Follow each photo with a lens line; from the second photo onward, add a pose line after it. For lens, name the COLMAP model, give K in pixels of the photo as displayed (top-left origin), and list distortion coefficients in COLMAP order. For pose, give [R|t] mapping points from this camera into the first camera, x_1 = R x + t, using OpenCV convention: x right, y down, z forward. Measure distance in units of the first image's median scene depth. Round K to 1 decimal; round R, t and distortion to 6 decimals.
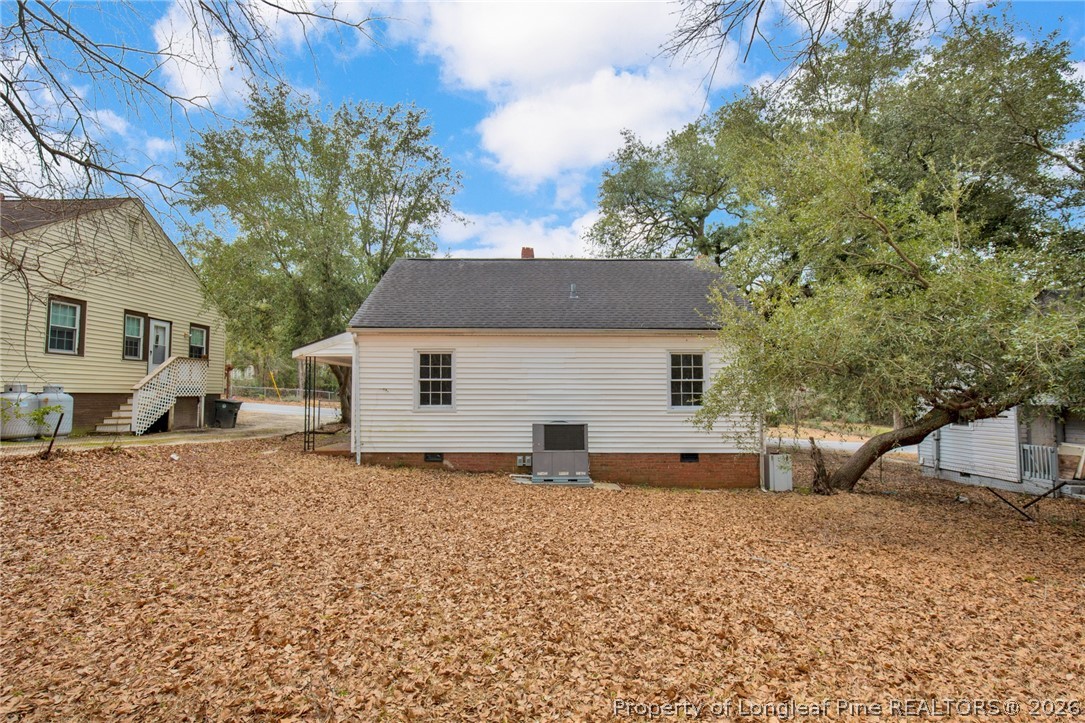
lens RADIAL K [[512.6, 0, 551.3], [0, 512.6, 375.0], [0, 0, 1]] dist [-0.012764, 0.000017]
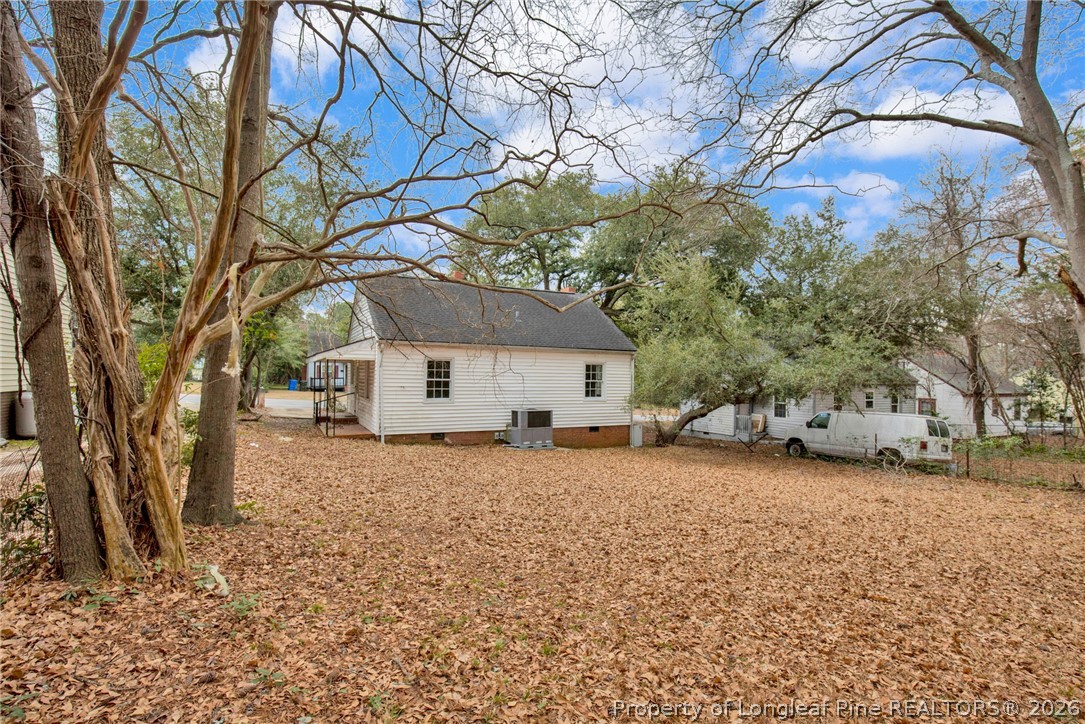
lens RADIAL K [[524.9, 0, 548.8], [0, 524.9, 363.2], [0, 0, 1]] dist [-0.012649, -0.000184]
pose [[0.880947, 0.020244, 0.472782, -0.634501], [-0.034924, 0.999141, 0.022294, -0.076954], [-0.471925, -0.036152, 0.880897, -0.377392]]
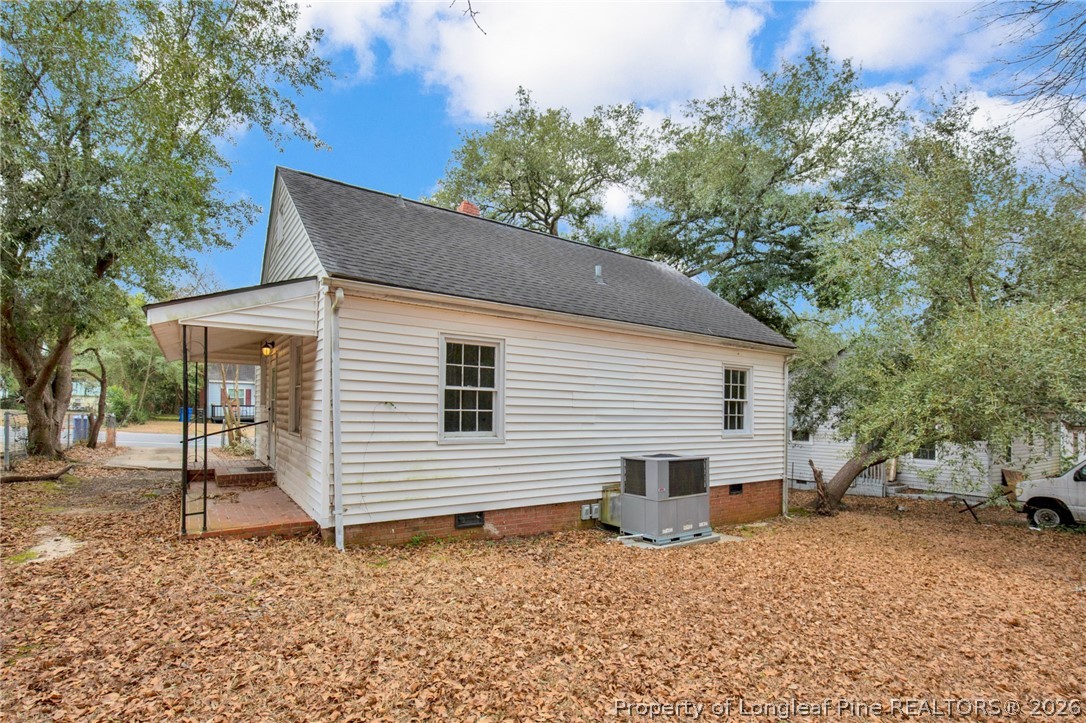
lens RADIAL K [[518.6, 0, 540.6], [0, 518.6, 407.5], [0, 0, 1]] dist [-0.016050, -0.000187]
pose [[0.818422, 0.016136, 0.574392, -0.504164], [-0.044647, 0.998369, 0.035568, 0.005994], [-0.572881, -0.054755, 0.817808, 0.469018]]
